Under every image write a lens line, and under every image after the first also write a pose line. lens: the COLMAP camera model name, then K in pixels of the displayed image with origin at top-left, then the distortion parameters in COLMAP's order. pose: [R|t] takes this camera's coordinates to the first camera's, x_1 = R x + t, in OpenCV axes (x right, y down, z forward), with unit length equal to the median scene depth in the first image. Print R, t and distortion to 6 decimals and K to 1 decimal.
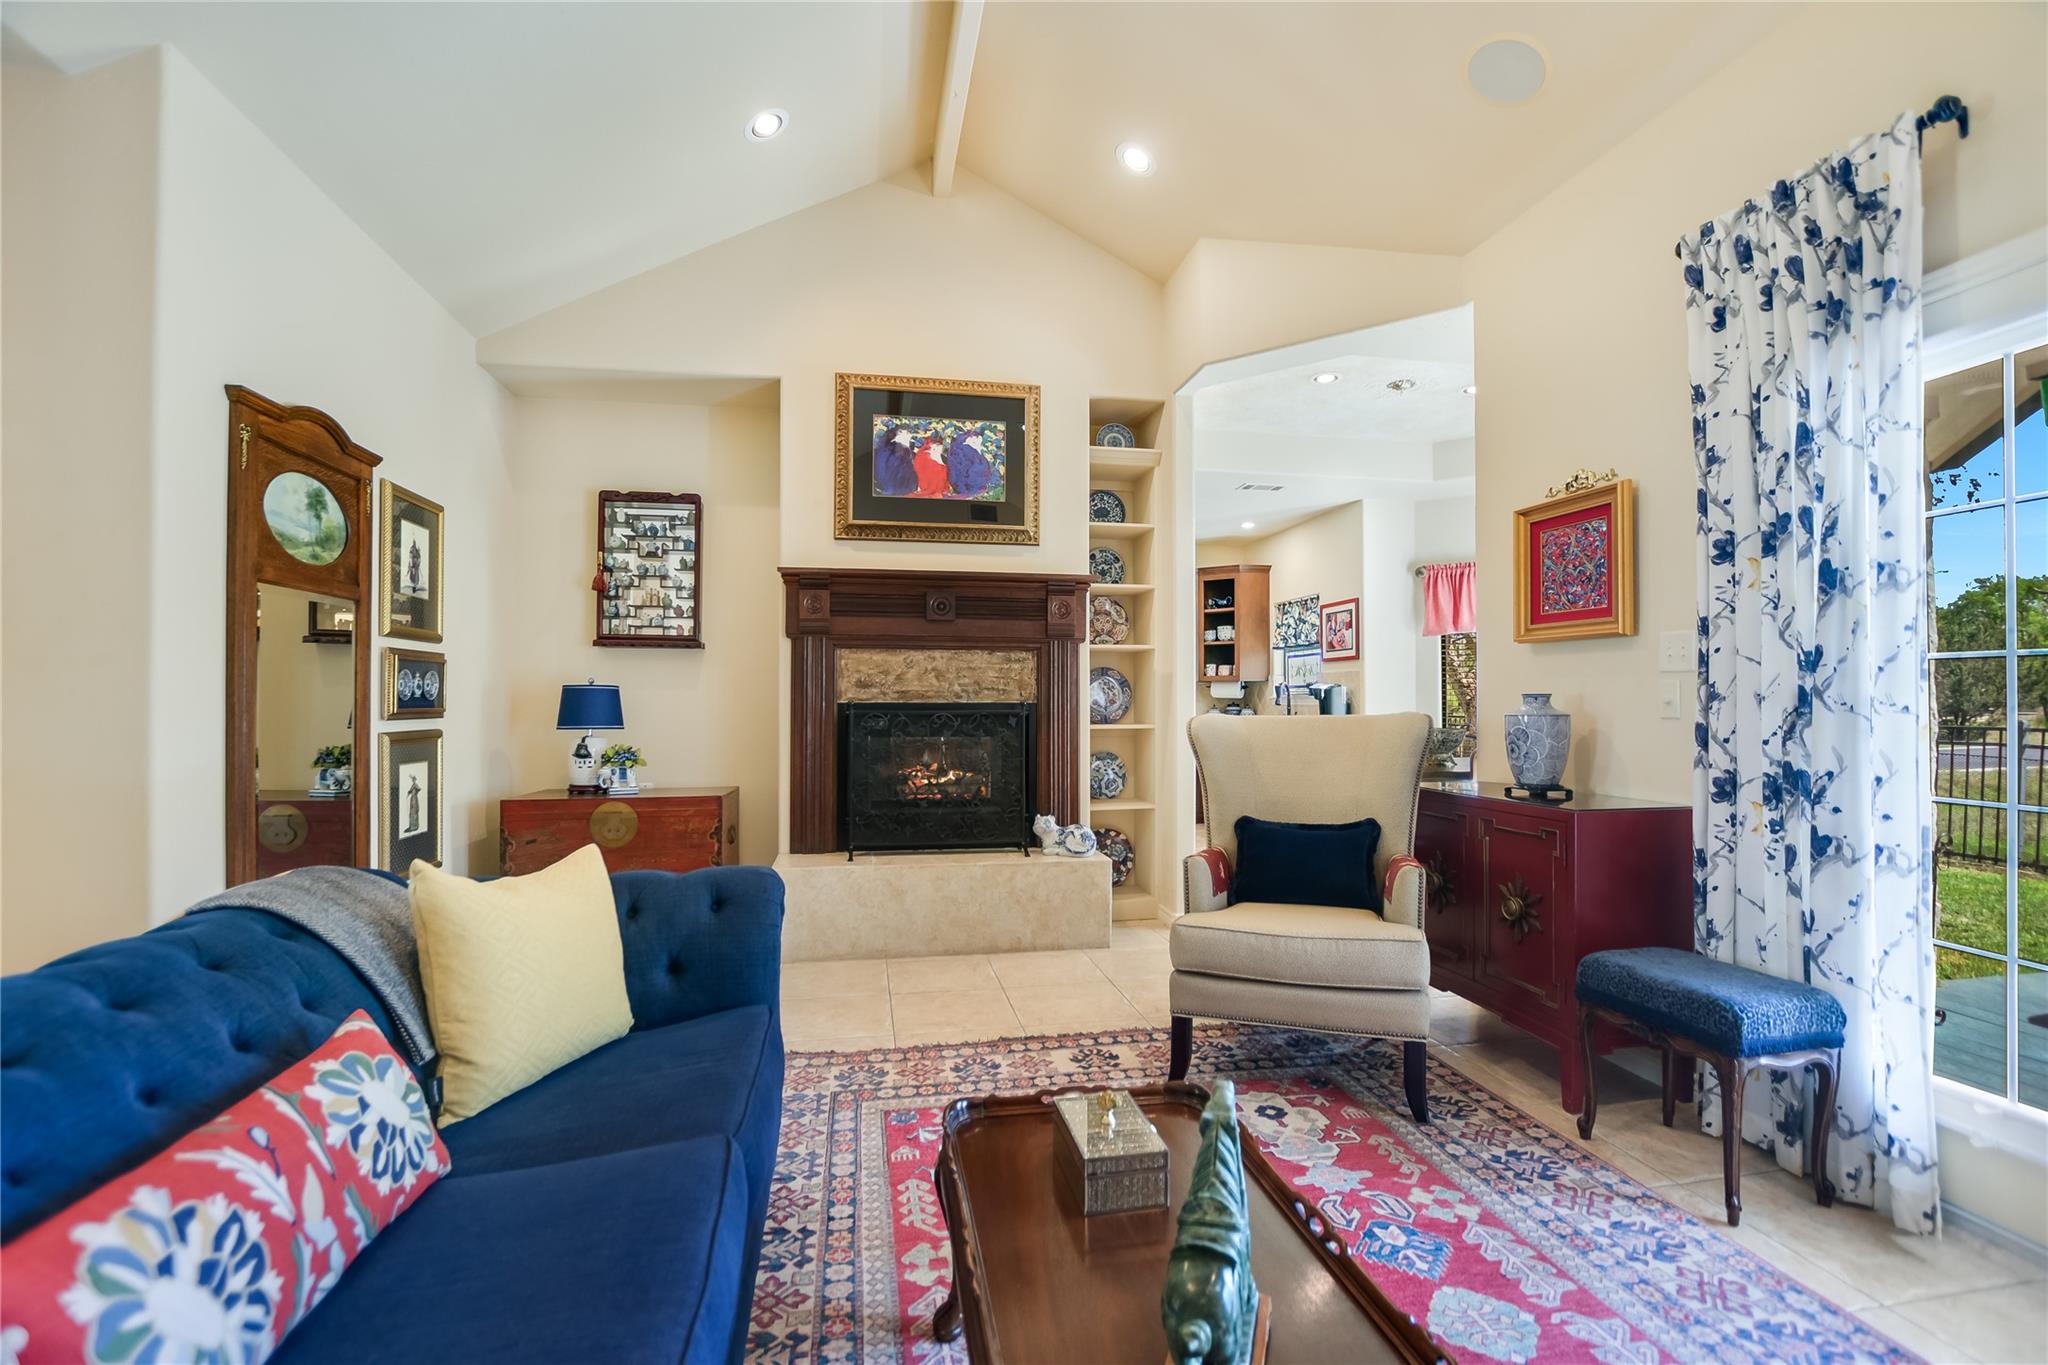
lens RADIAL K [[903.1, 0, 1012.1], [0, 903.1, 706.9], [0, 0, 1]] dist [-0.025131, 0.006849]
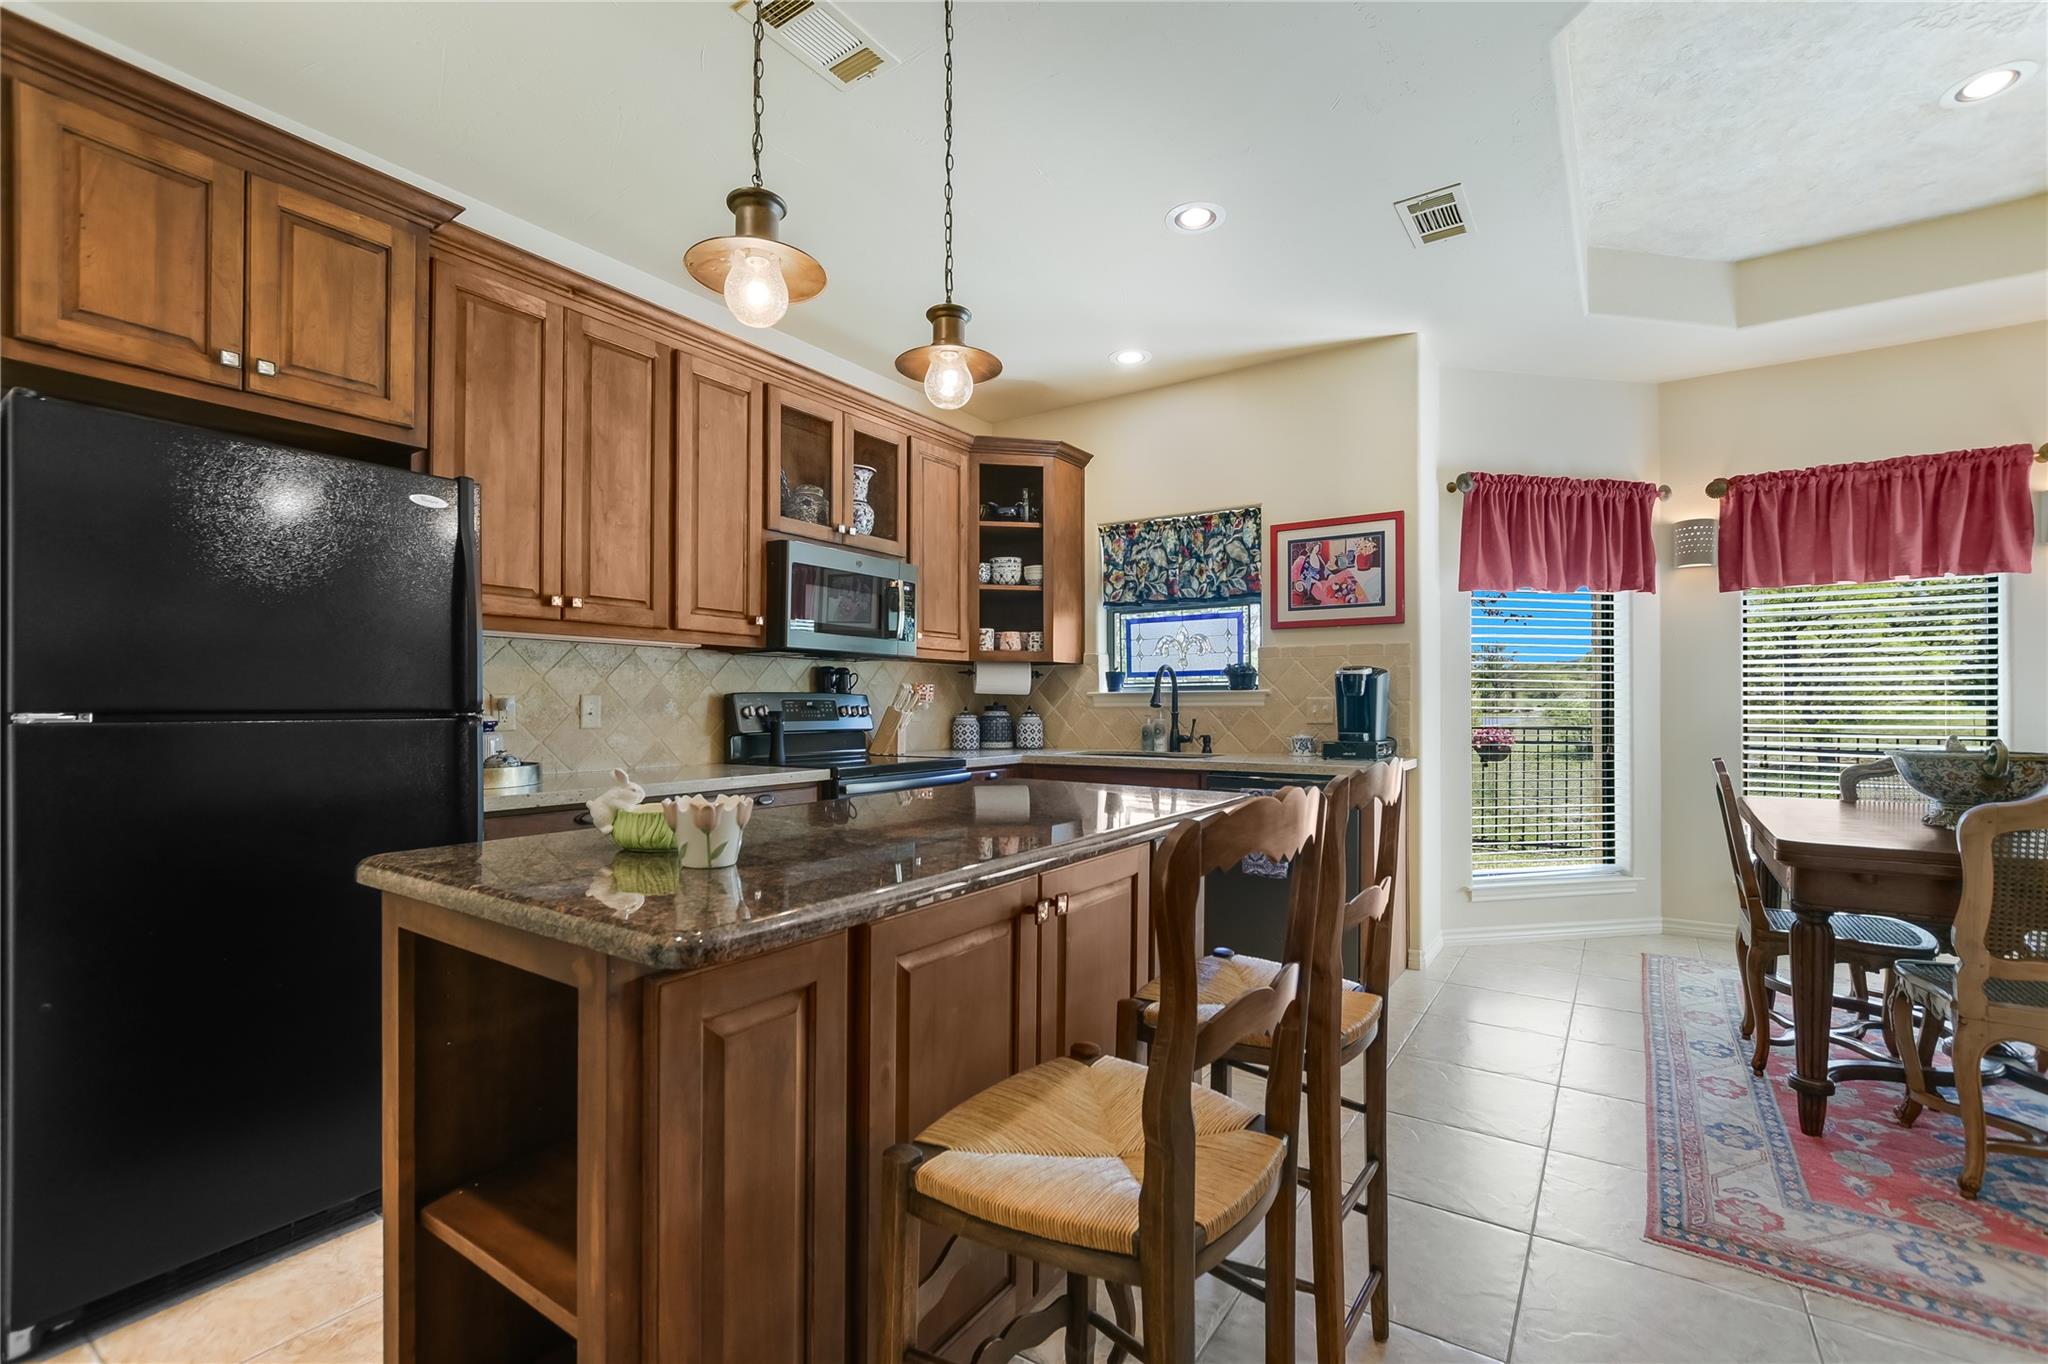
lens RADIAL K [[903.1, 0, 1012.1], [0, 903.1, 706.4], [0, 0, 1]] dist [-0.025131, 0.006849]
pose [[0.698113, 0.000013, 0.715988, -0.164486], [0.001720, 0.999997, -0.001695, -0.001550], [-0.715986, 0.002415, 0.698110, 0.743136]]
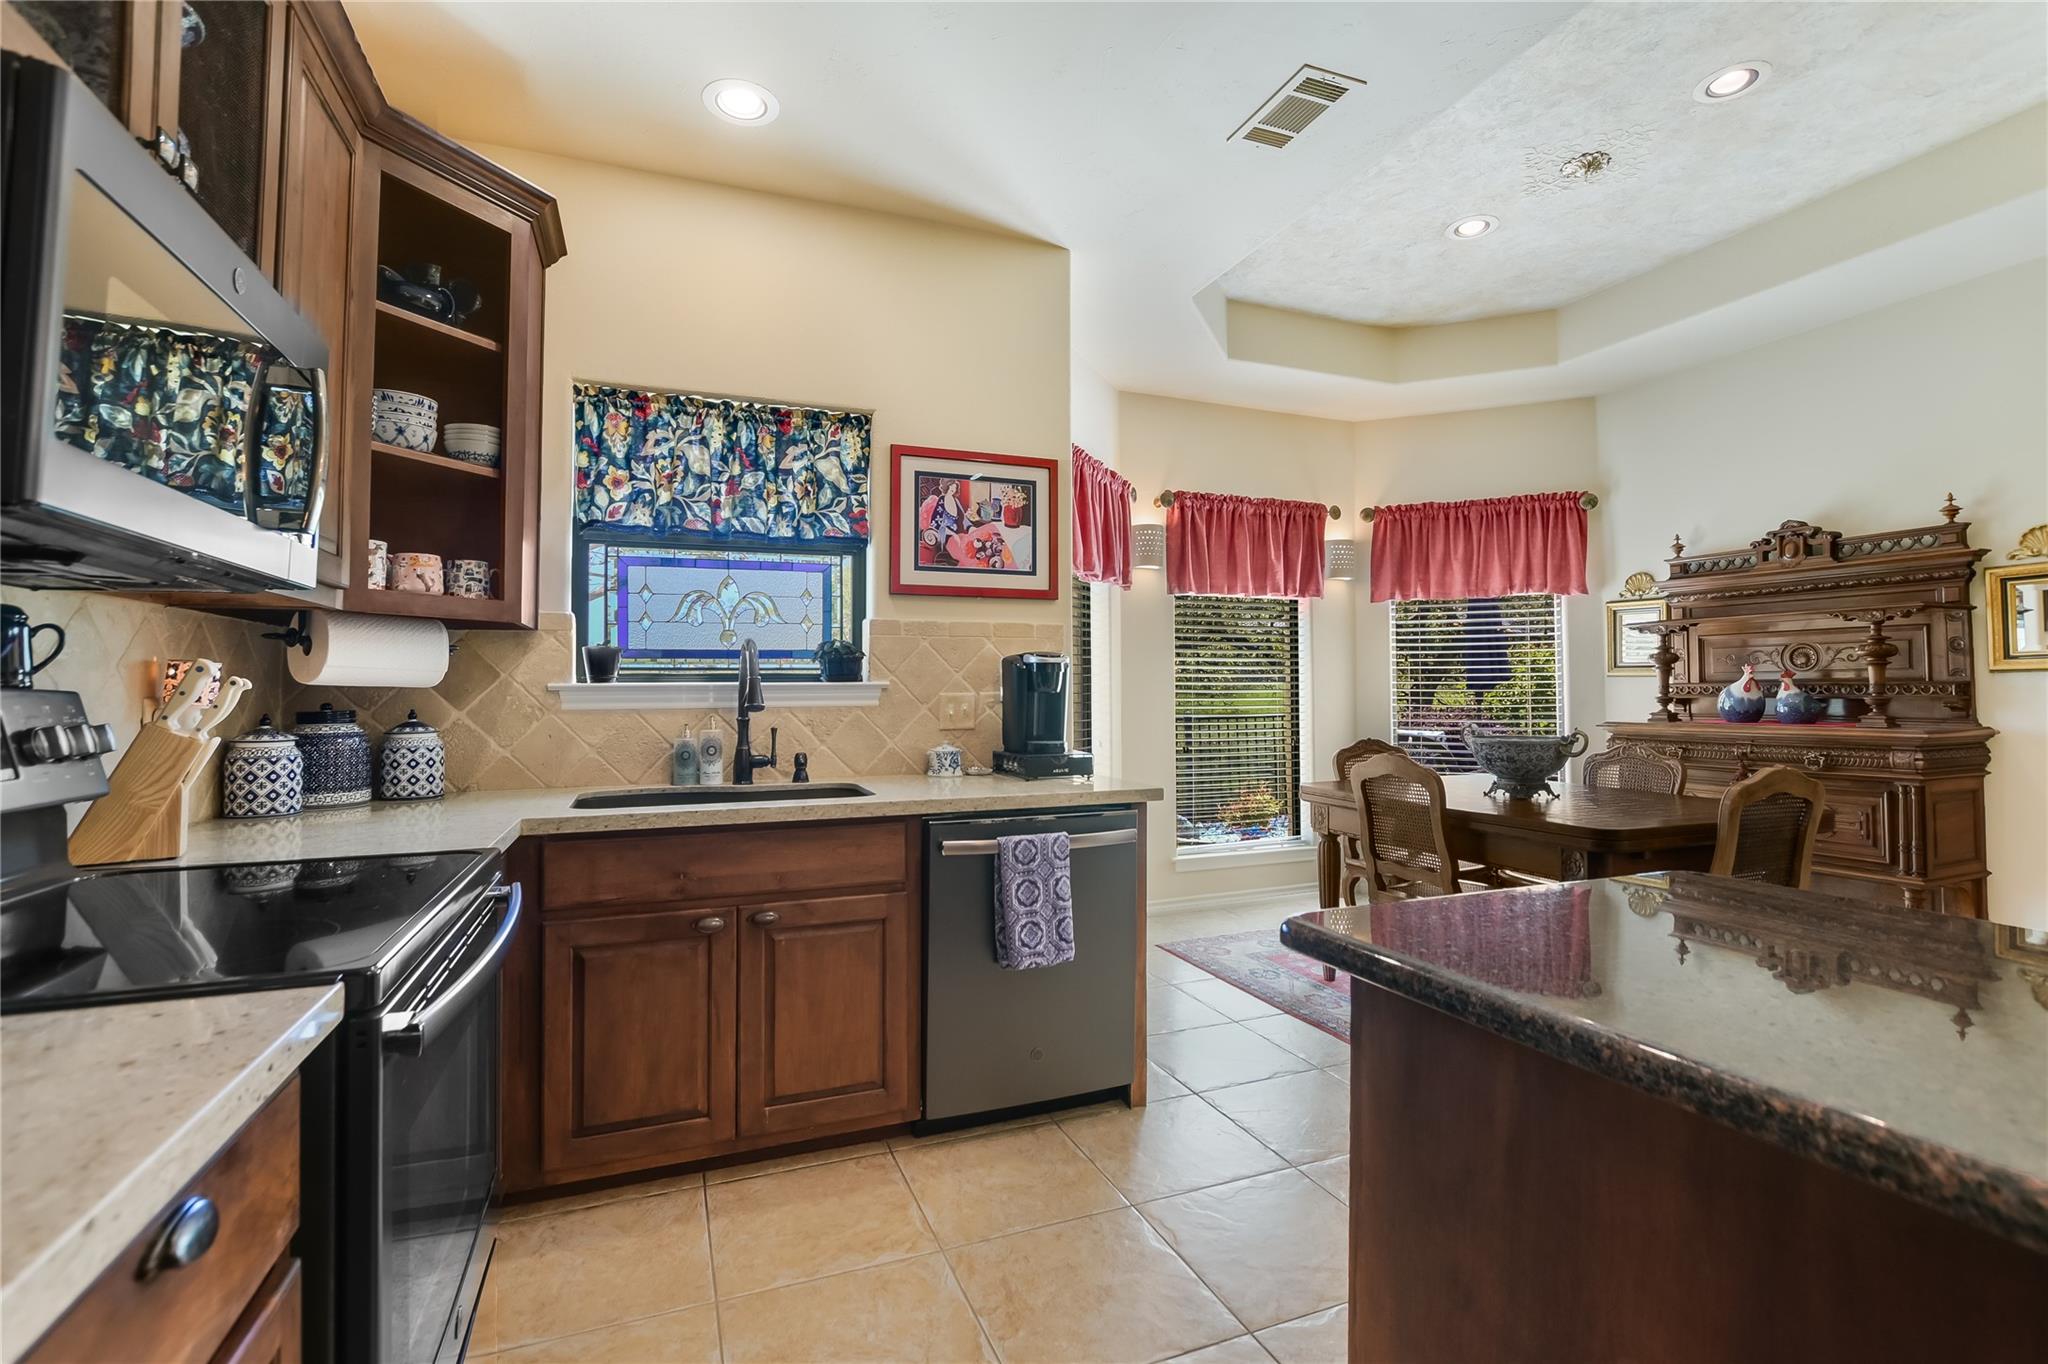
lens RADIAL K [[919.8, 0, 1025.3], [0, 919.8, 657.1], [0, 0, 1]] dist [-0.028043, 0.006436]
pose [[-0.208419, 0.034227, 0.977441, -0.046677], [0.006467, 0.999414, -0.033618, -0.009513], [-0.978018, -0.000685, -0.208518, 1.044760]]
